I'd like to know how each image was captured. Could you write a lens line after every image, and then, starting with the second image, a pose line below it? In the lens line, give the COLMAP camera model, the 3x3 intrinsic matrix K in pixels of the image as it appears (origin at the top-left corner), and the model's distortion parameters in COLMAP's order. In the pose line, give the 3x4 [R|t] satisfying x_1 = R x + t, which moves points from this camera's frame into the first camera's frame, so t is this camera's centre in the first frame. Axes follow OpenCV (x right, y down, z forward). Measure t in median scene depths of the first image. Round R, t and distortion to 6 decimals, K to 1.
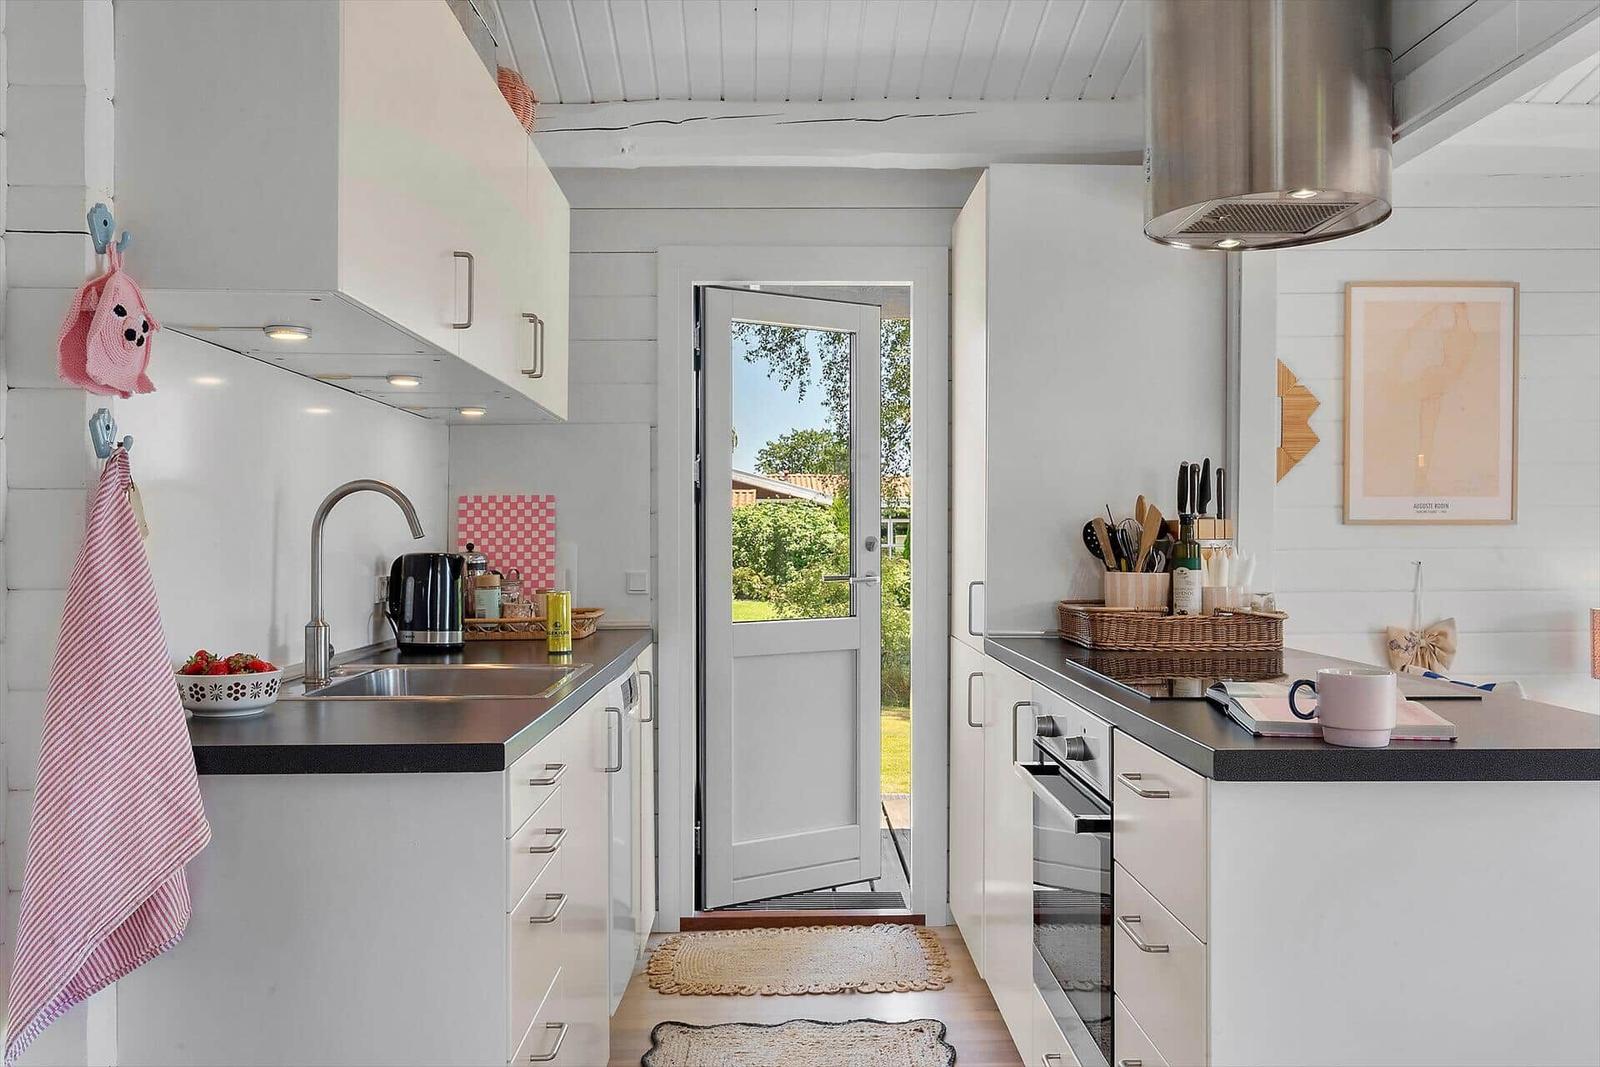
lens RADIAL K [[1255.6, 0, 811.0], [0, 1255.6, 541.2], [0, 0, 1]] dist [0.027887, -0.007754]
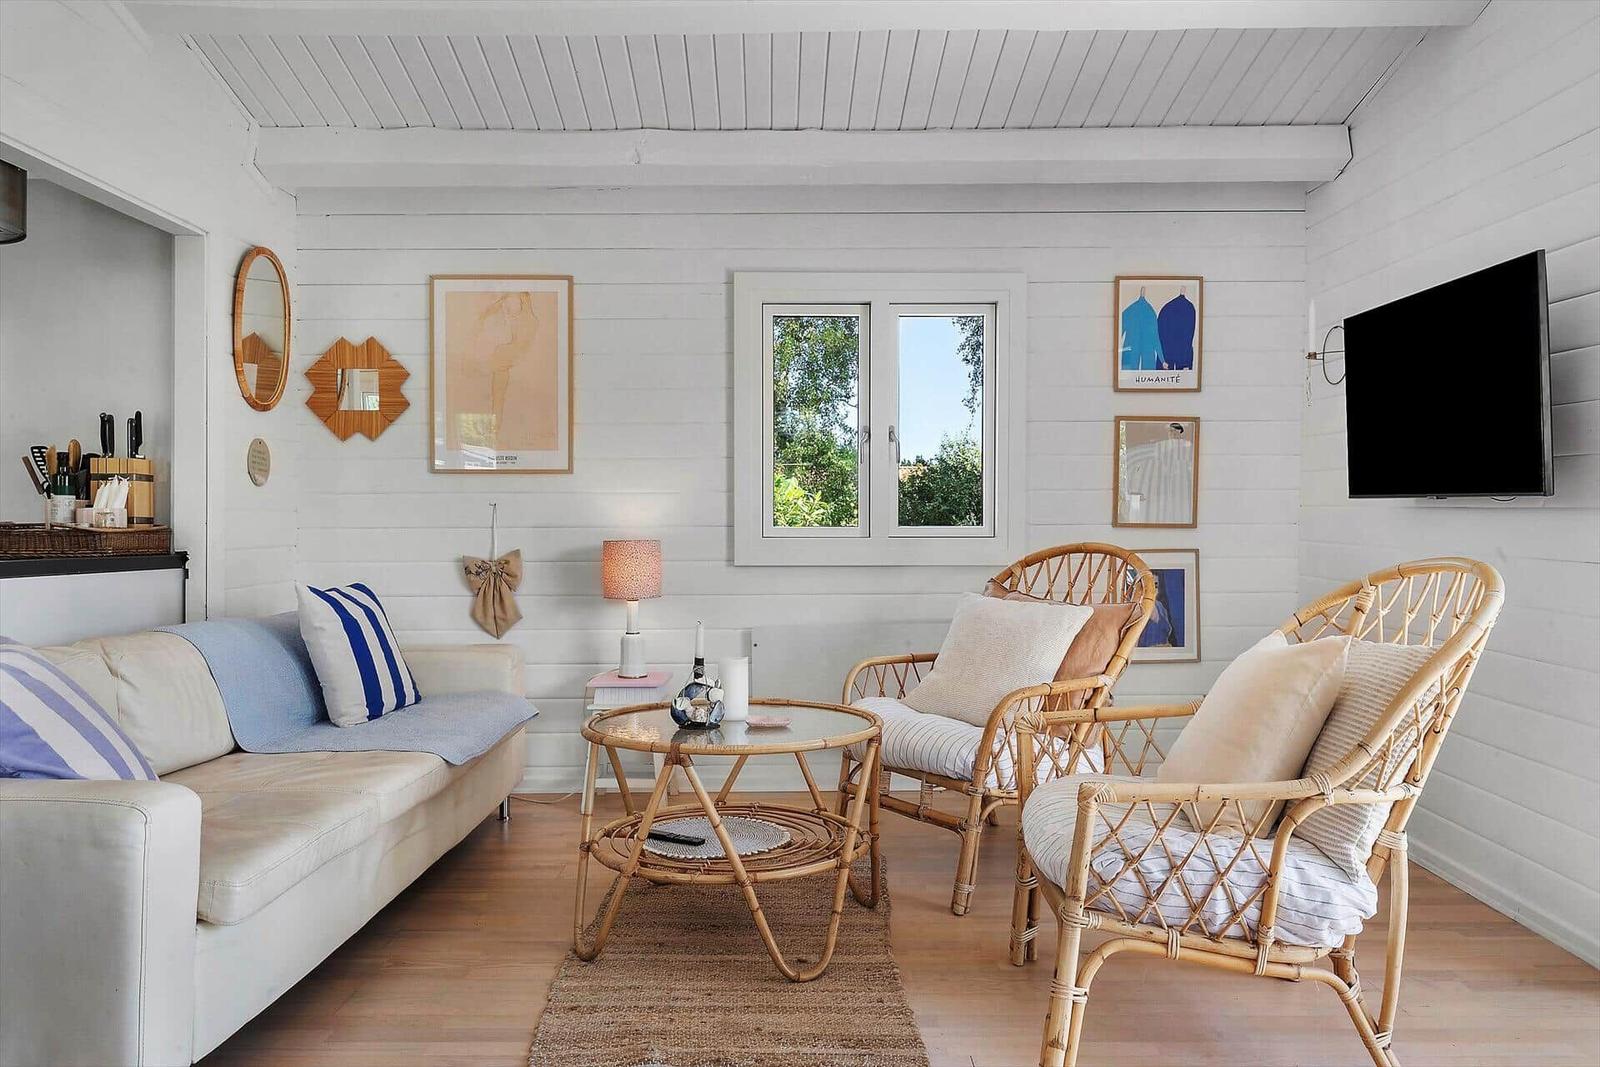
lens RADIAL K [[1255.6, 0, 809.8], [0, 1255.6, 533.7], [0, 0, 1]] dist [0.027887, -0.007754]
pose [[0.999446, -0.001067, -0.033273, 0.832418], [0.000943, 0.999993, -0.003736, 0.050299], [0.033277, 0.003702, 0.999439, -0.208262]]
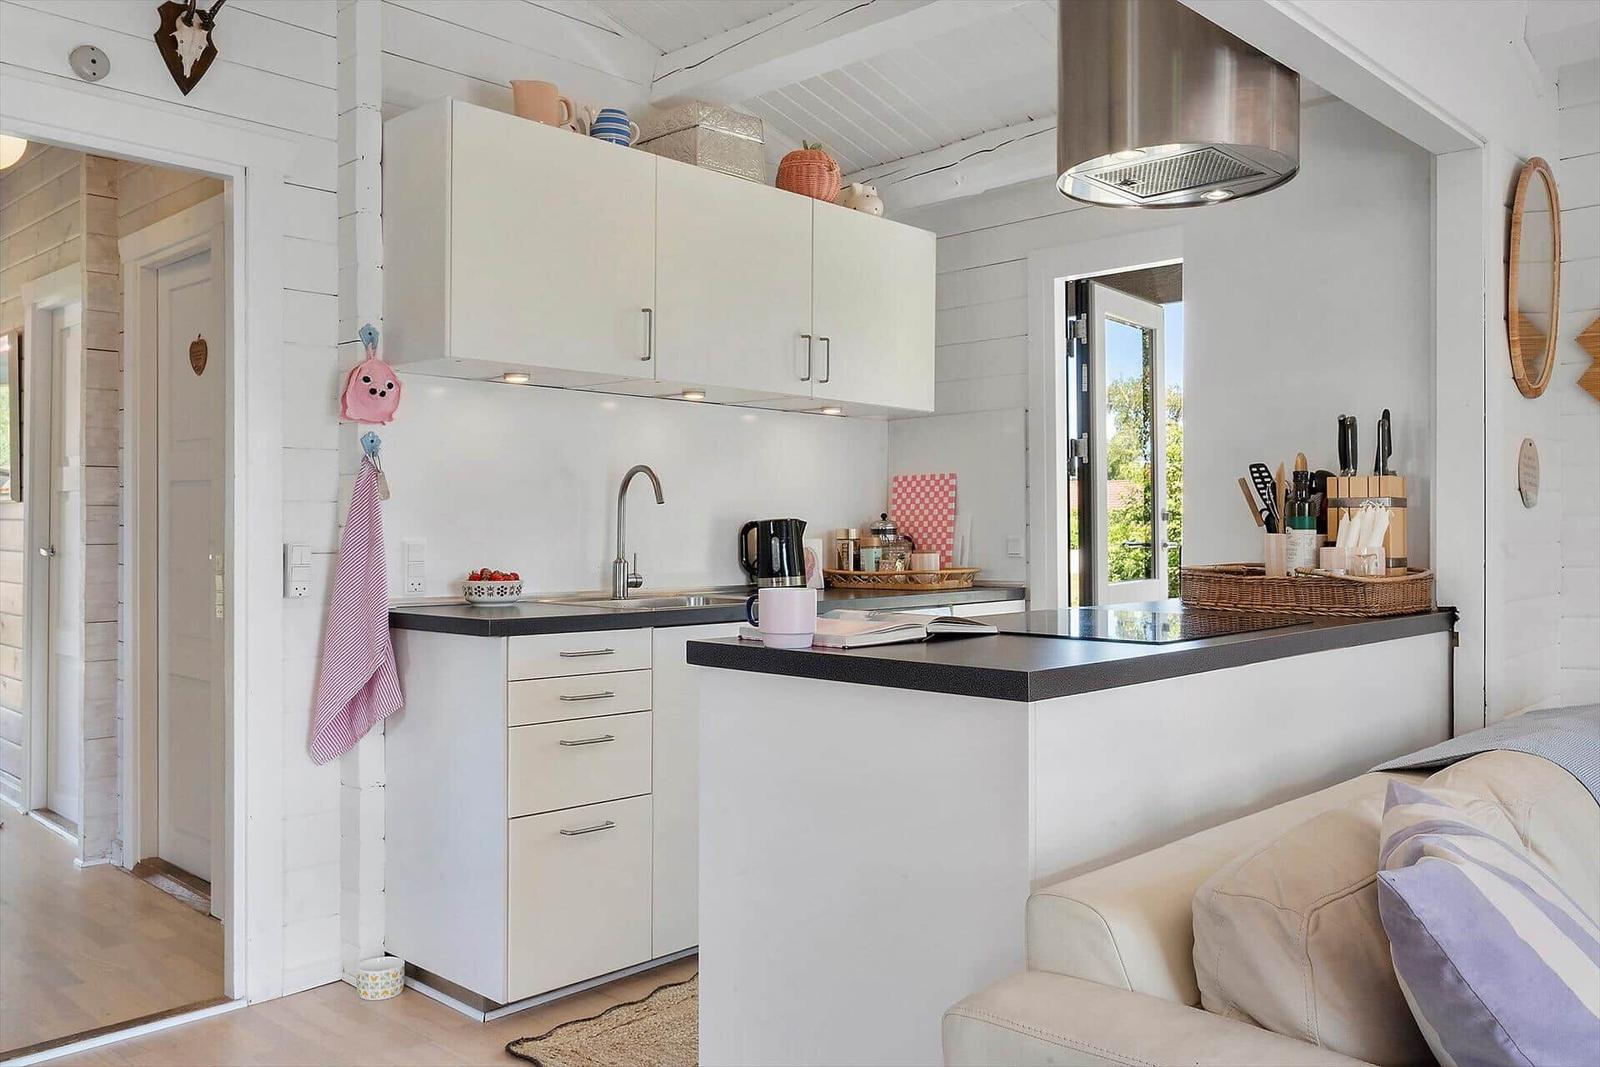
lens RADIAL K [[1255.6, 0, 796.2], [0, 1255.6, 519.4], [0, 0, 1]] dist [0.027887, -0.007754]
pose [[0.723586, -0.003680, -0.690224, 0.511895], [-0.002713, 0.999963, -0.008176, 0.017390], [0.690229, 0.007788, 0.723549, 0.032295]]
